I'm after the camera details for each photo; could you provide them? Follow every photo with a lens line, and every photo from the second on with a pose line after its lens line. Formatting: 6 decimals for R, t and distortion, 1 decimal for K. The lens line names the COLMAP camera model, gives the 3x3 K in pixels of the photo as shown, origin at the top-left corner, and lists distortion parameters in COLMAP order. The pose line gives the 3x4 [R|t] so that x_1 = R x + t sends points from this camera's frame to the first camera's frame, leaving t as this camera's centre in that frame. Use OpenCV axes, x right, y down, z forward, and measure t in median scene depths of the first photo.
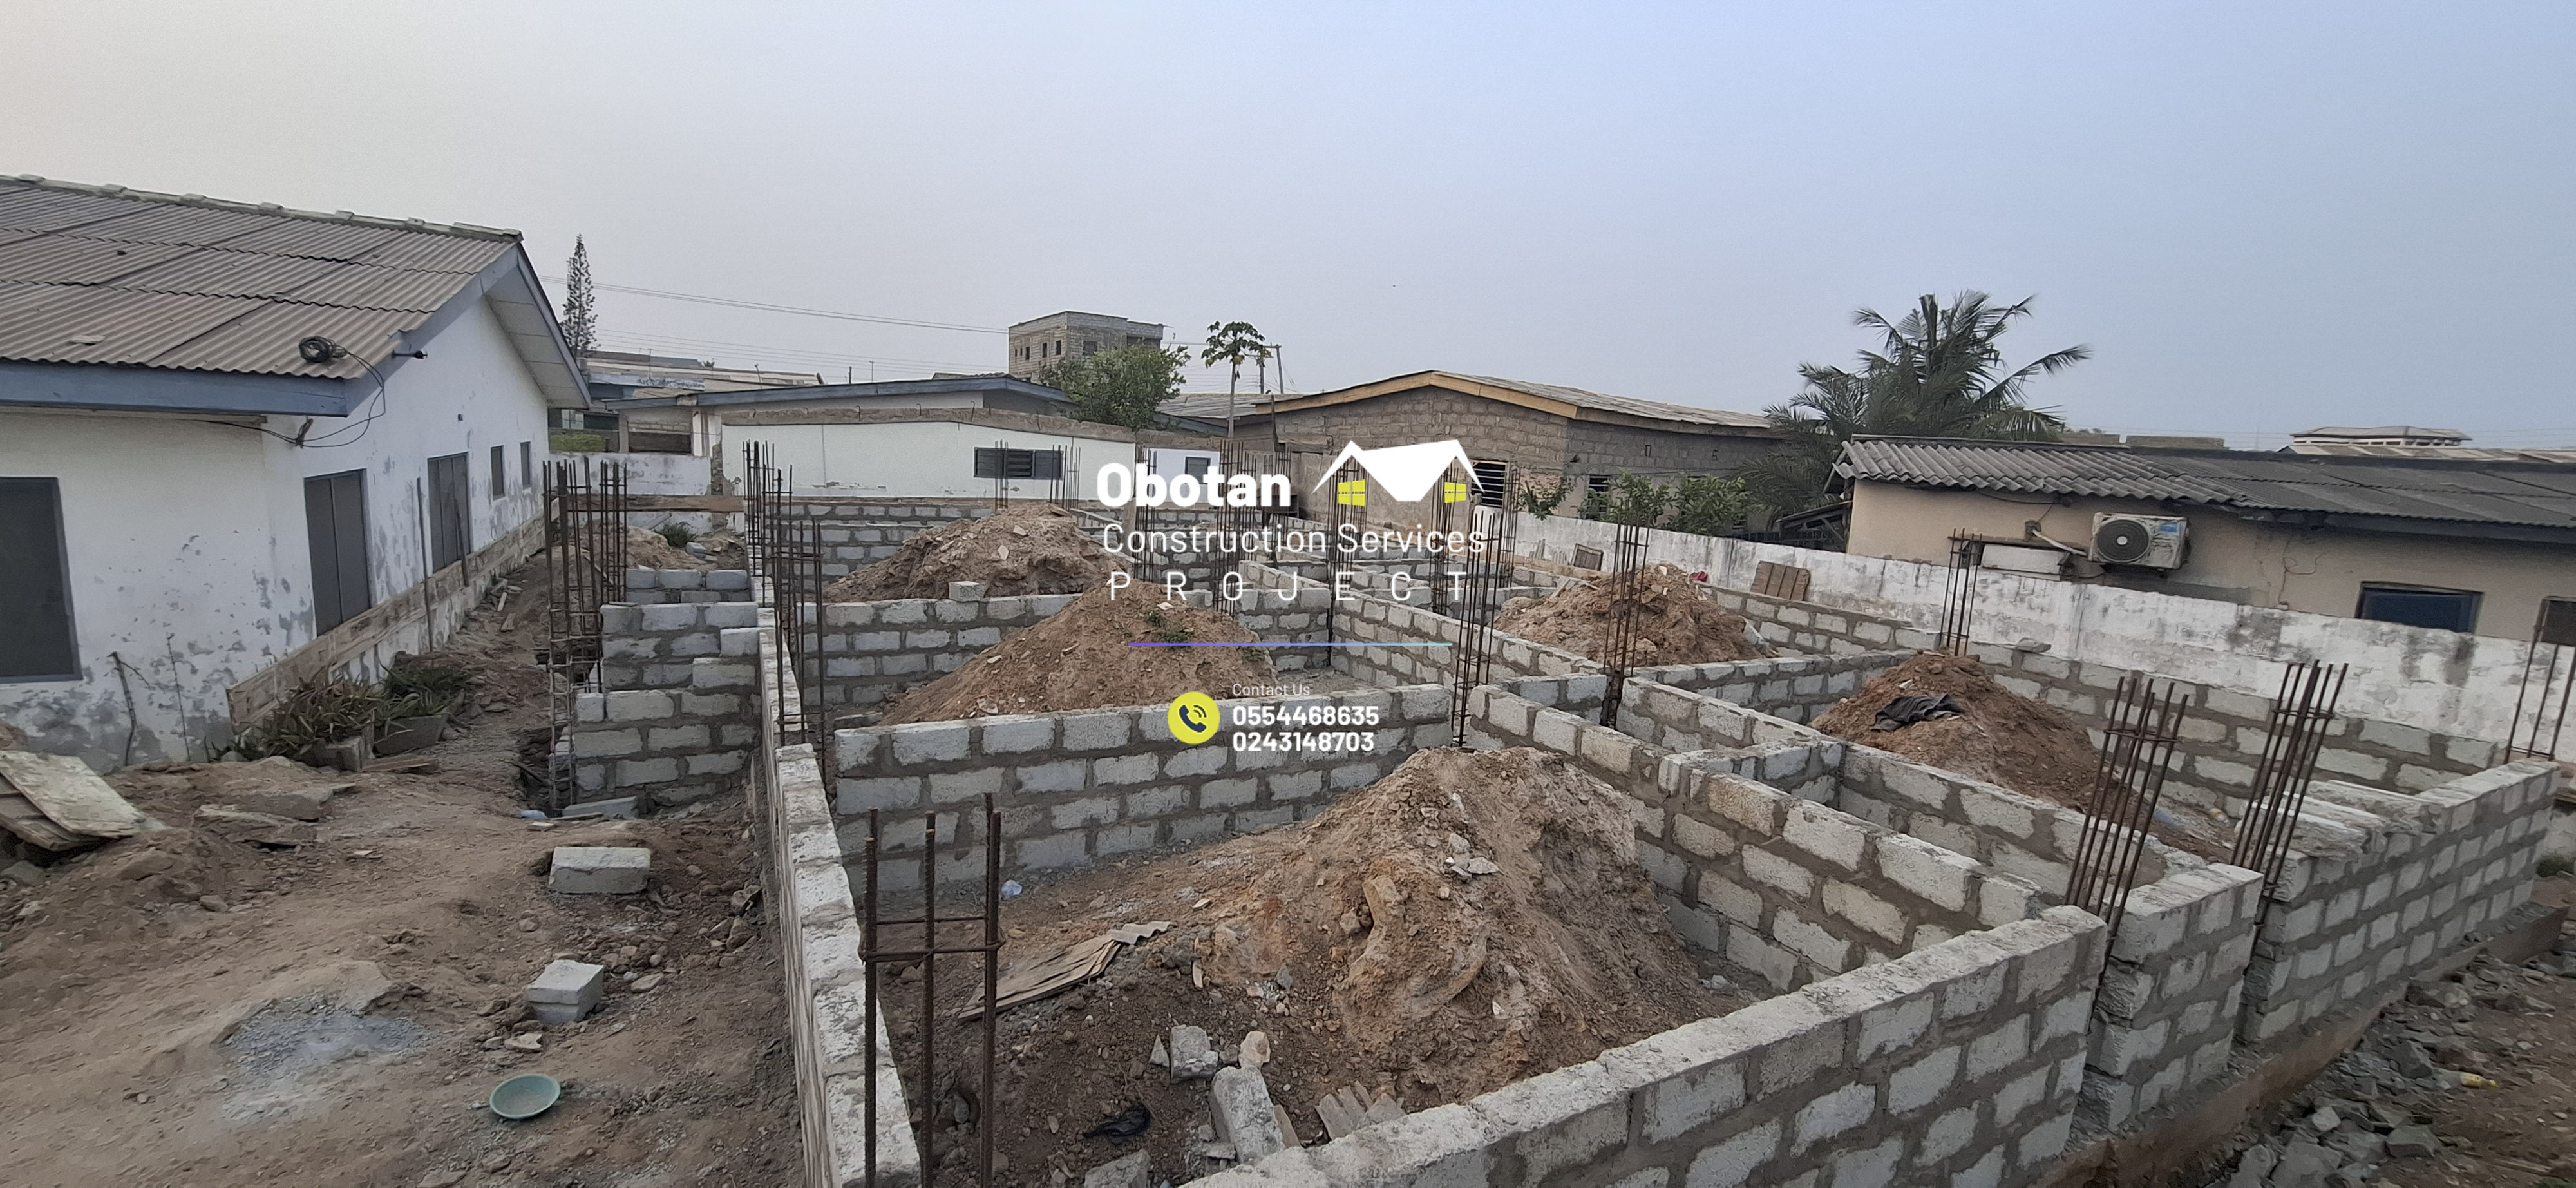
lens RADIAL K [[1024.6, 0, 1288.0], [0, 1024.6, 594.0], [0, 0, 1]] dist [-0.007291, 0.003112]
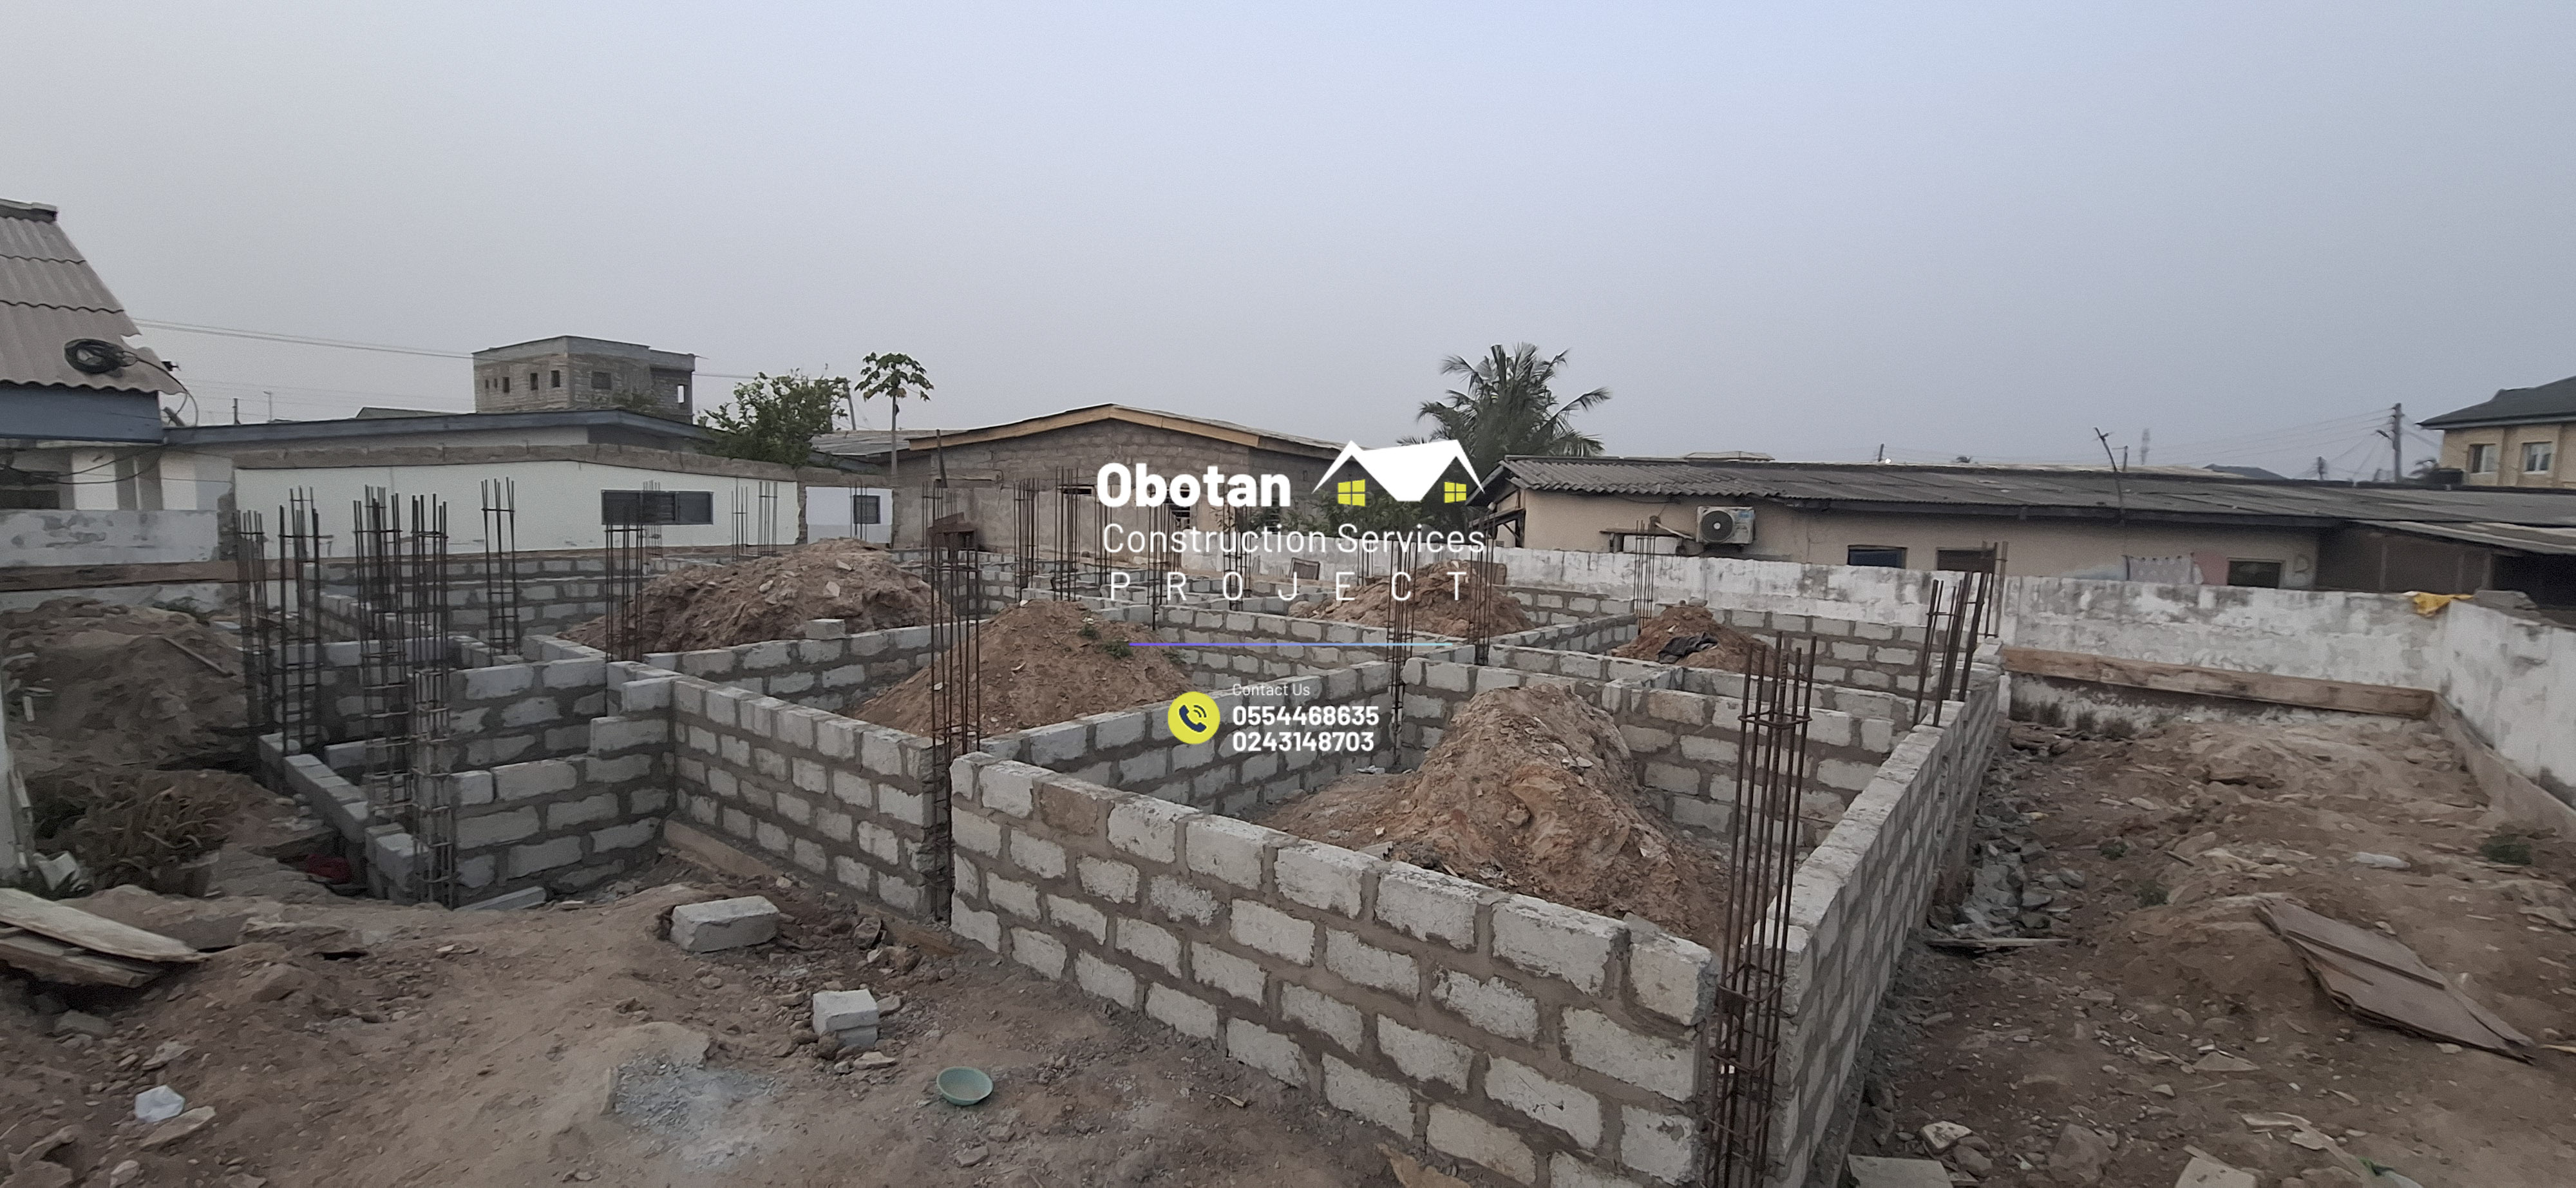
lens RADIAL K [[1024.6, 0, 1288.0], [0, 1024.6, 594.0], [0, 0, 1]] dist [-0.007291, 0.003112]
pose [[0.912108, -0.068754, 0.404143, -0.290109], [0.083242, 0.996360, -0.018363, 0.016919], [-0.401410, 0.050391, 0.914511, -0.031766]]
